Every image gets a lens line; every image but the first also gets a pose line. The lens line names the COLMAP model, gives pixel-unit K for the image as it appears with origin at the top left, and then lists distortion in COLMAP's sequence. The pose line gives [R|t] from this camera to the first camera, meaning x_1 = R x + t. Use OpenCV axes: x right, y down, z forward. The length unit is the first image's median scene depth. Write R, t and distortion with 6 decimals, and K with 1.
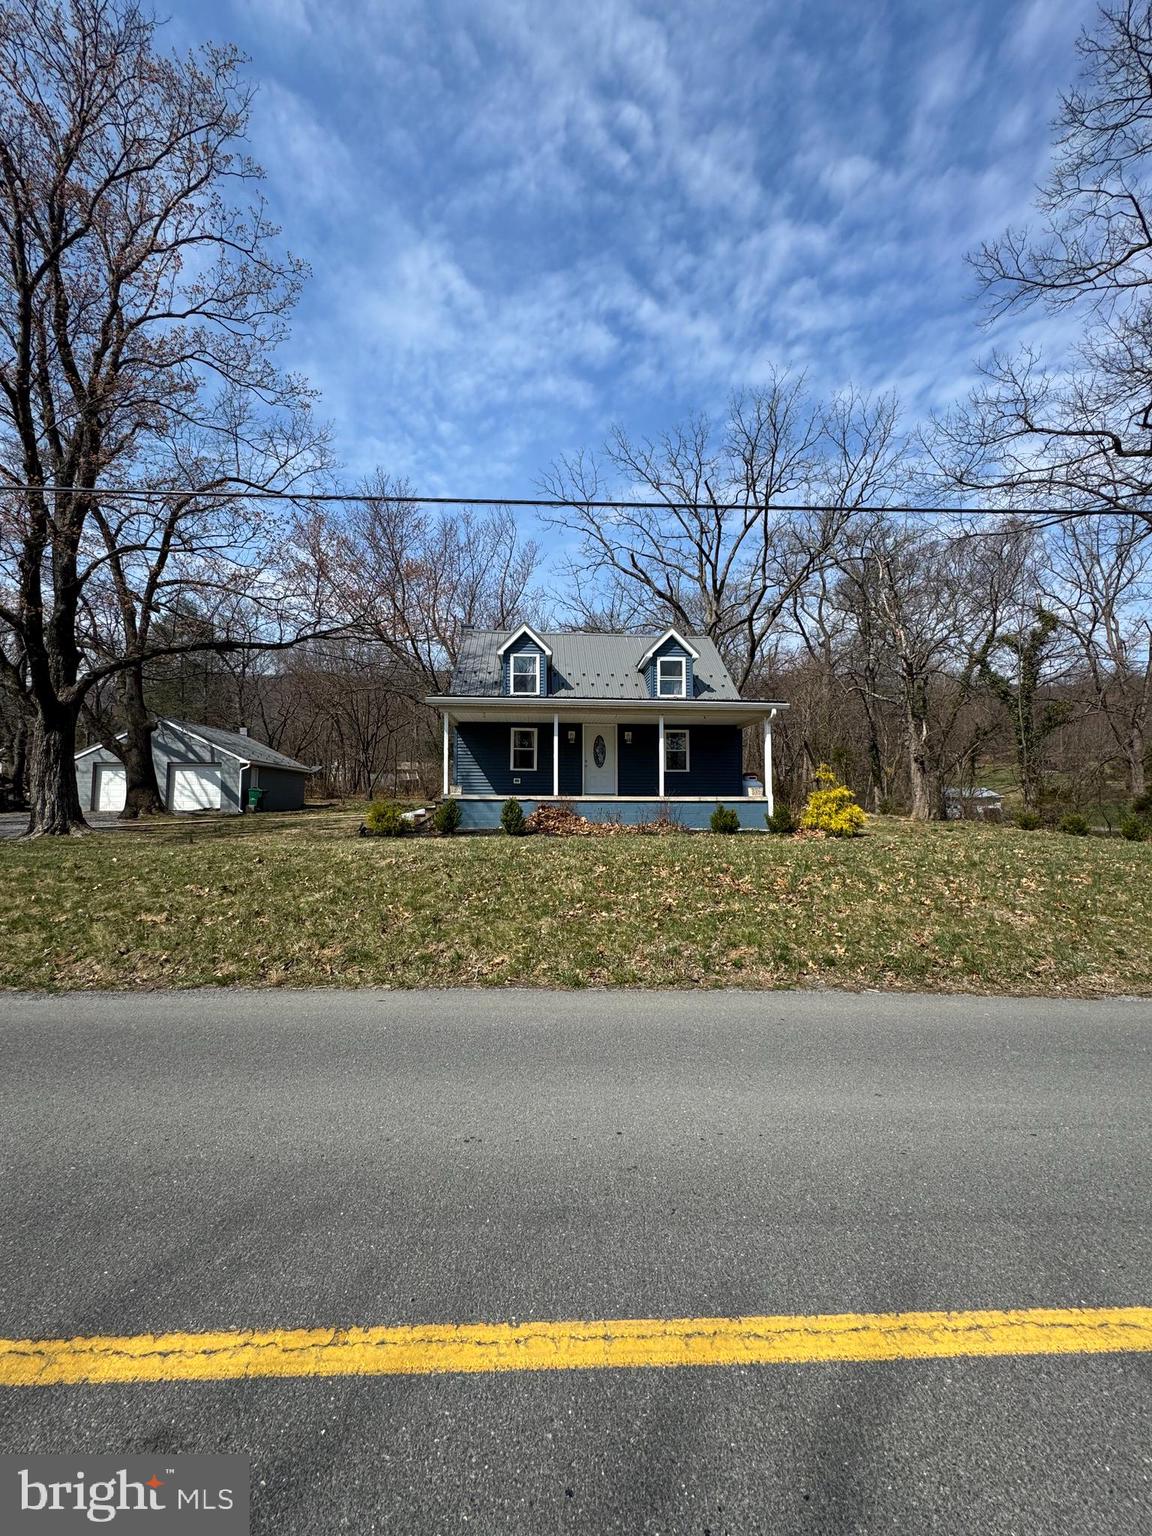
lens RADIAL K [[614.1, 0, 578.7], [0, 614.1, 762.7], [0, 0, 1]] dist [-0.007320, 0.000563]
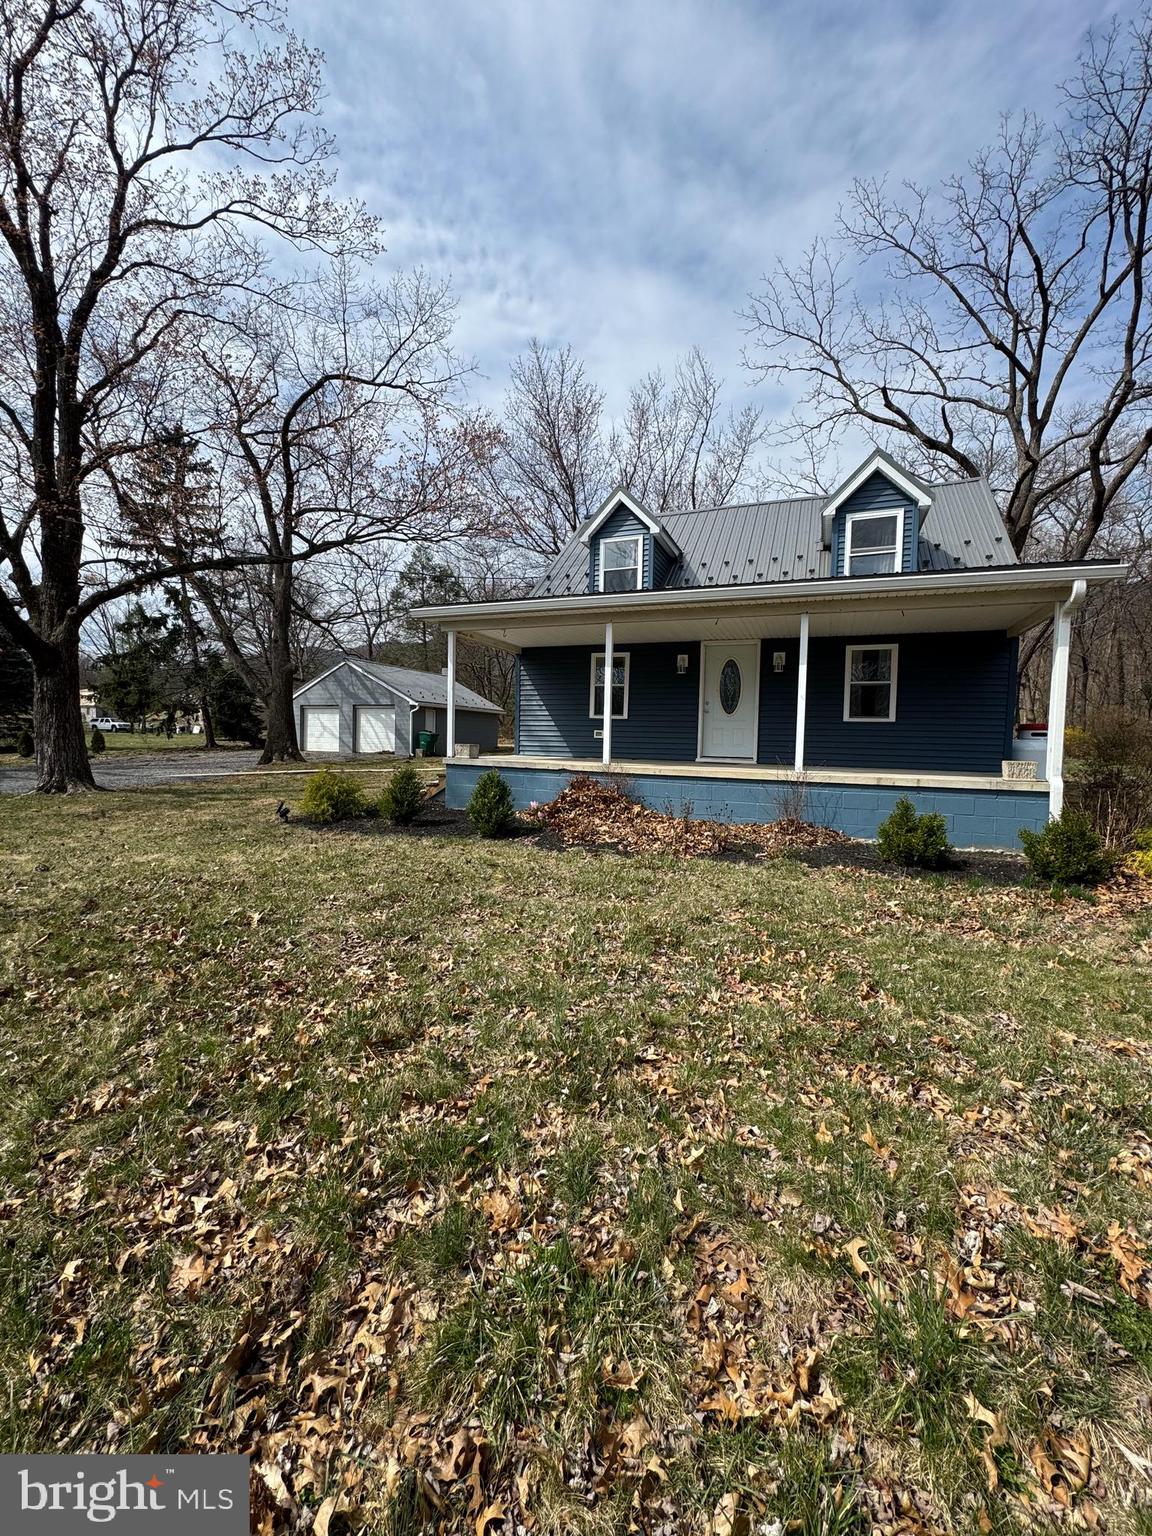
lens RADIAL K [[614.1, 0, 575.0], [0, 614.1, 768.1], [0, 0, 1]] dist [-0.007320, 0.000563]
pose [[0.899615, 0.038509, -0.434983, 0.159252], [0.010971, 0.993797, 0.110671, -0.007061], [0.436547, -0.104333, 0.893612, 0.374857]]
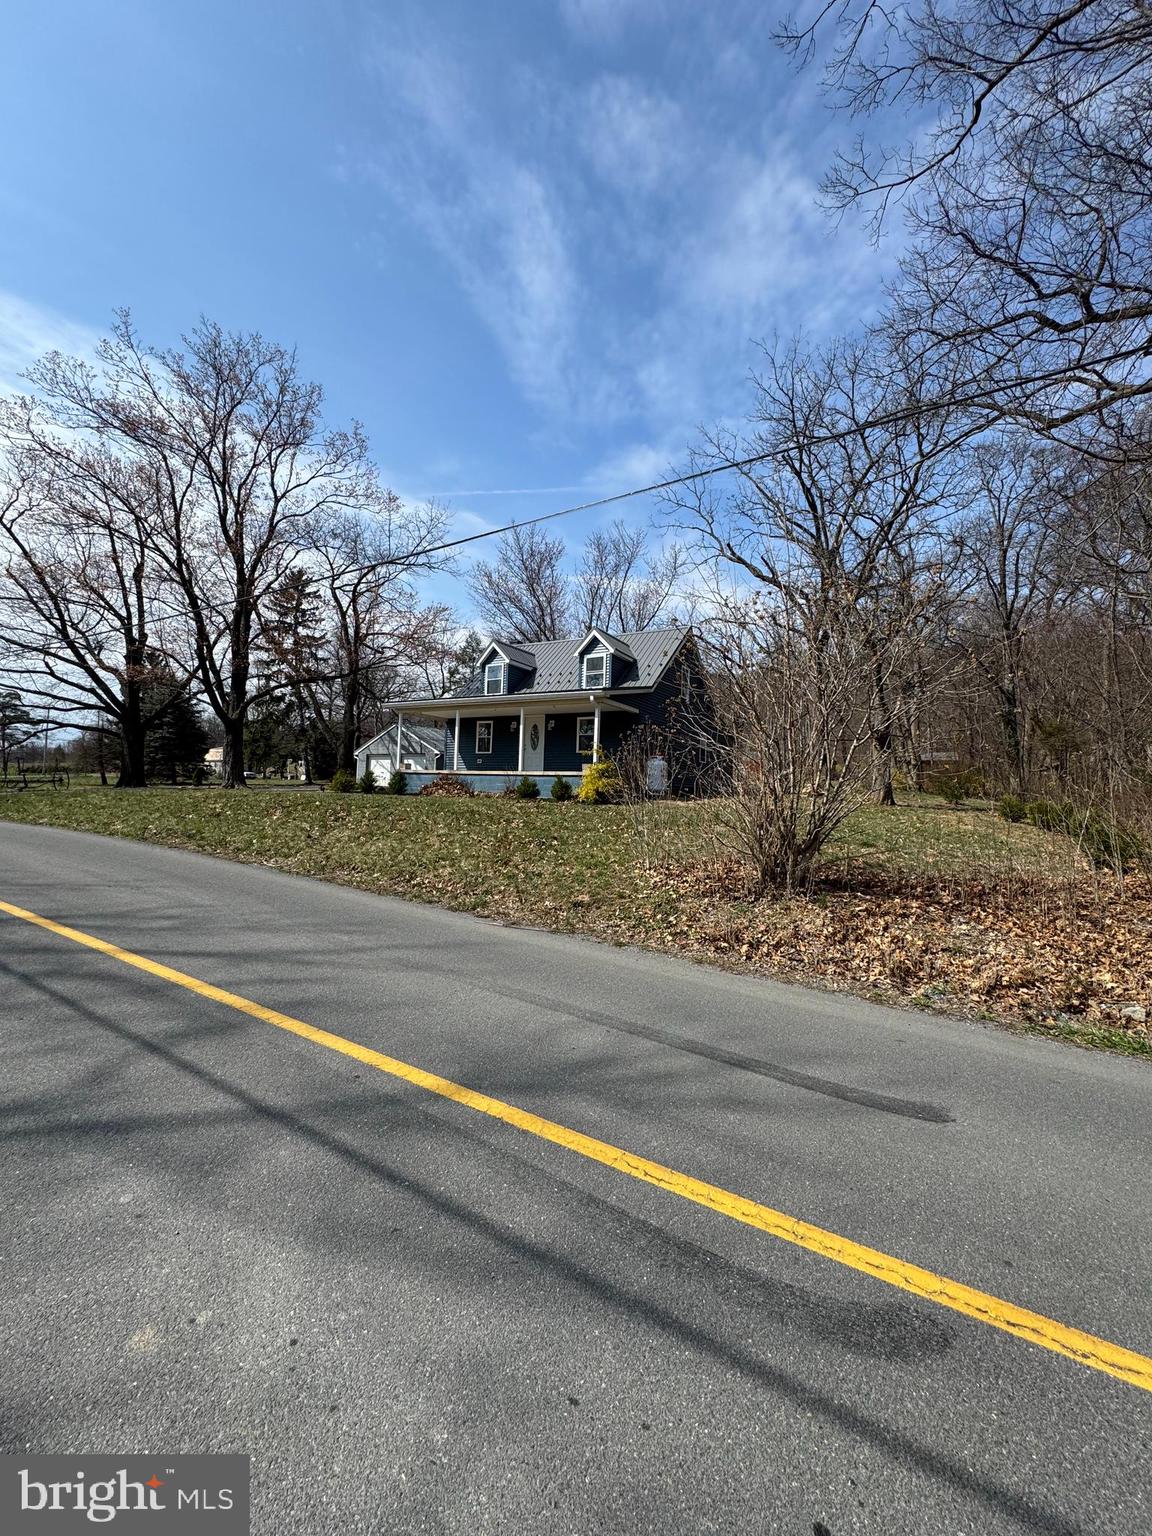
lens RADIAL K [[614.1, 0, 575.8], [0, 614.1, 765.5], [0, 0, 1]] dist [-0.007320, 0.000563]
pose [[0.830313, -0.003975, -0.557283, 0.783678], [0.012181, 0.999865, 0.011018, 0.026363], [0.557164, -0.015936, 0.830249, 0.008455]]
